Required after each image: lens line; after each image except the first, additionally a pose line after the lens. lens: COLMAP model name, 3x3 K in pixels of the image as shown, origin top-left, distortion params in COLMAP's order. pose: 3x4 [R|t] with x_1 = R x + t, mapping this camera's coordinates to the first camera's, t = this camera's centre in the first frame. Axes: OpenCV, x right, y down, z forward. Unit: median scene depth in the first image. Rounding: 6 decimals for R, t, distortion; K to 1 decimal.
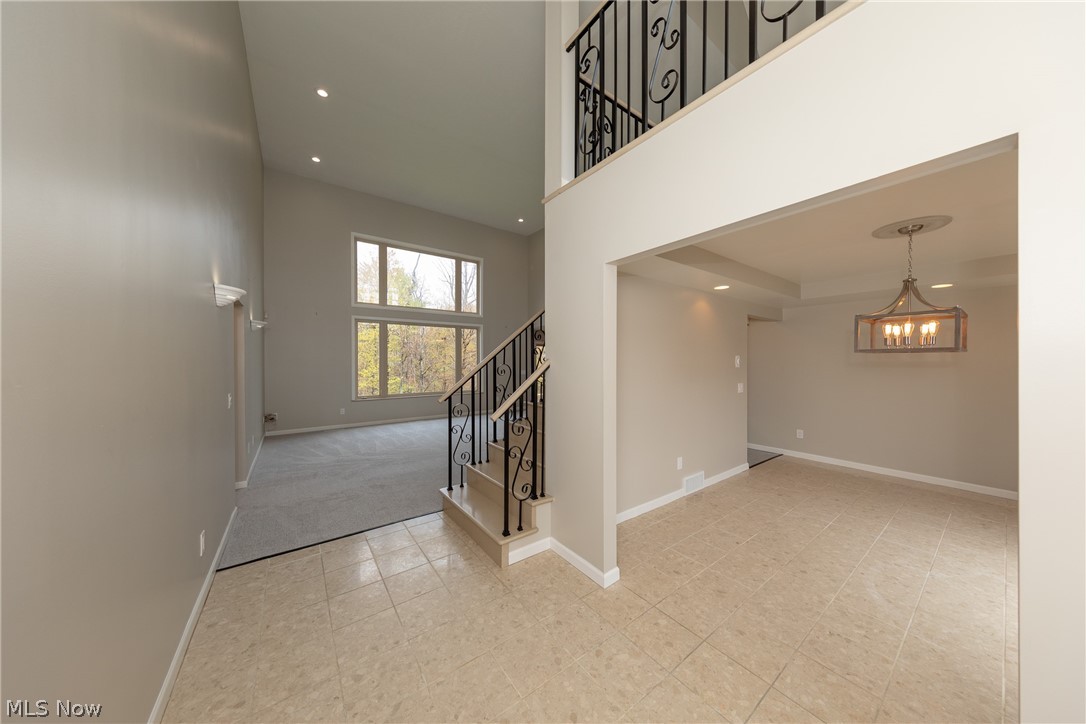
lens RADIAL K [[342.1, 0, 547.3], [0, 342.1, 360.8], [0, 0, 1]] dist [0.000217, -0.000060]
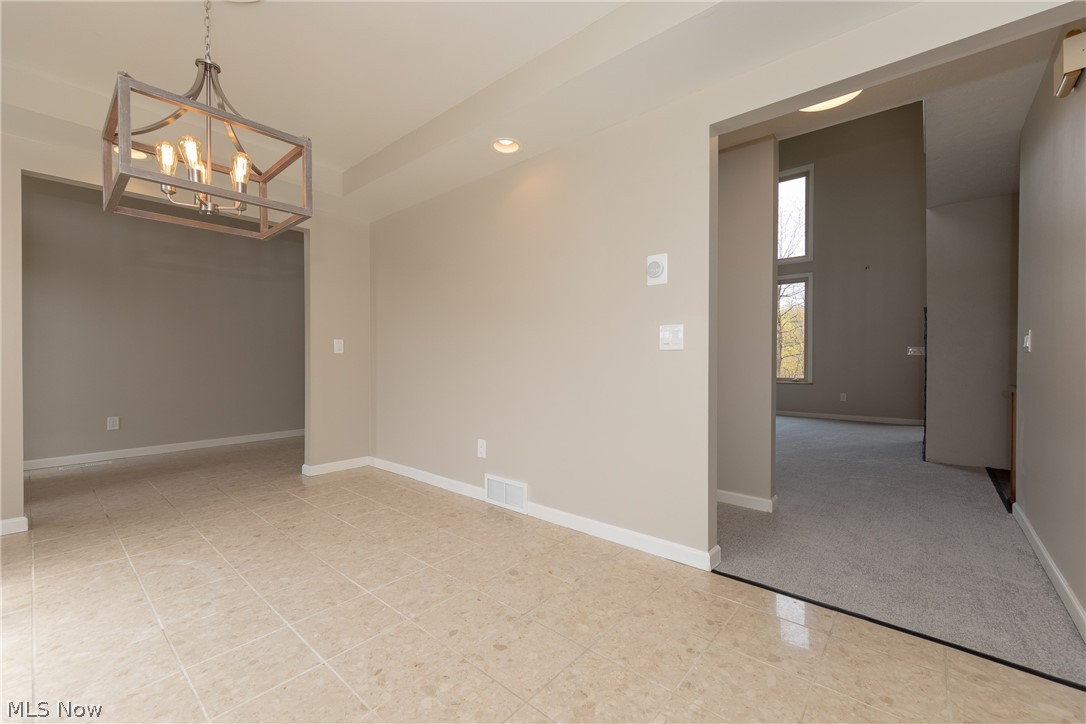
lens RADIAL K [[441.6, 0, 541.4], [0, 441.6, 356.7], [0, 0, 1]] dist [-0.000056, 0.000003]
pose [[0.217249, -0.004332, -0.976107, 1.516271], [0.000358, 0.999990, -0.004358, 0.152853], [0.976116, 0.000597, 0.217248, 1.126818]]
